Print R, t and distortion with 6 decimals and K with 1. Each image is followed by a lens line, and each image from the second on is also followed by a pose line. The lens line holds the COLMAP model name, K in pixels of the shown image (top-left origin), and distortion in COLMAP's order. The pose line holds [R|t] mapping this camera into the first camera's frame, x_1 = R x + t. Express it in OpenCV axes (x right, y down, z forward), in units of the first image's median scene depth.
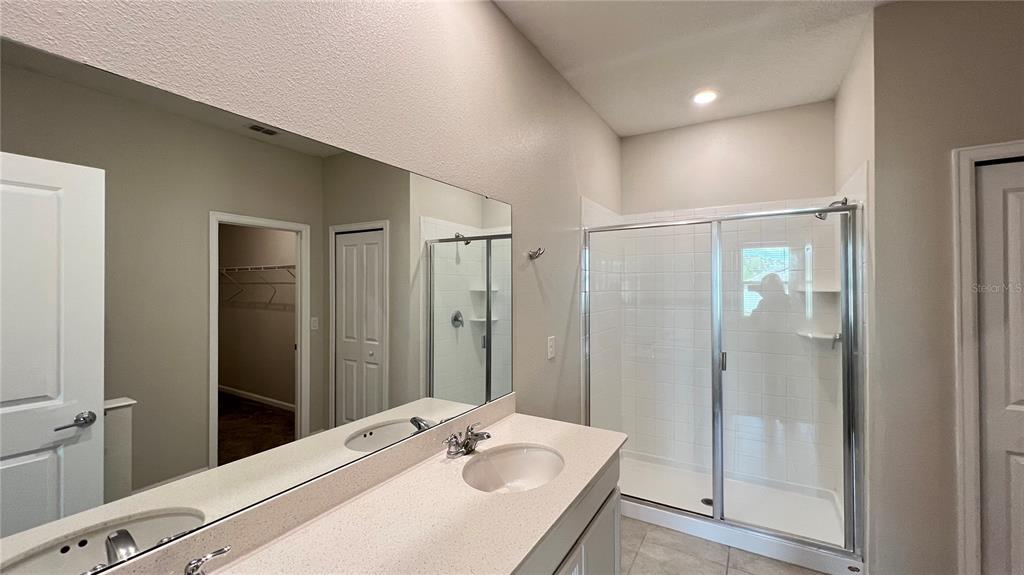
lens RADIAL K [[408.7, 0, 512.0], [0, 408.7, 287.5], [0, 0, 1]] dist [-0.002331, -0.000118]
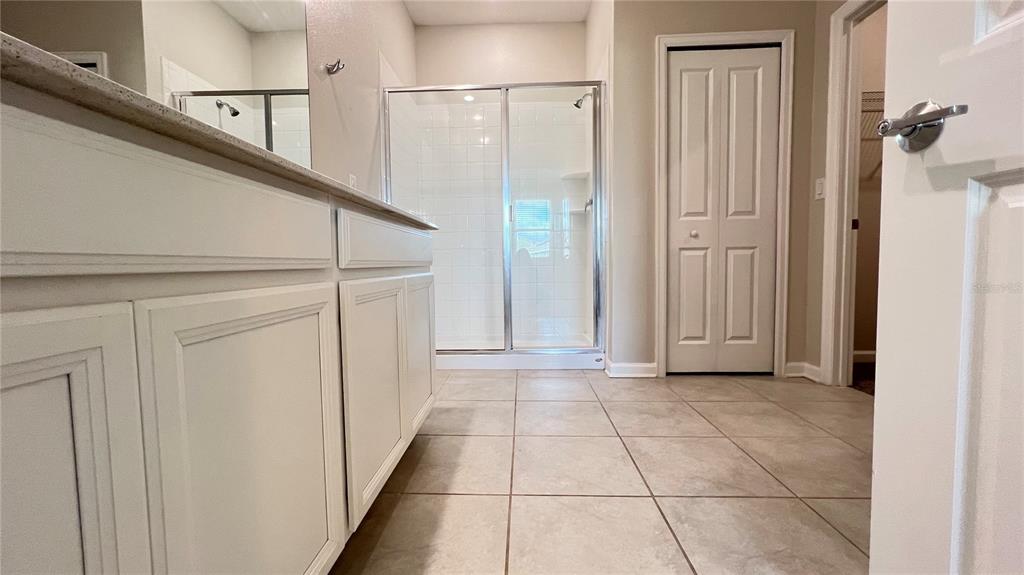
lens RADIAL K [[415.3, 0, 512.0], [0, 415.3, 287.5], [0, 0, 1]] dist [0.002435, 0.000316]
pose [[0.878026, -0.038599, 0.477053, -0.049420], [0.009287, 0.997929, 0.063651, 0.311017], [-0.478522, -0.051457, 0.876567, -0.043326]]
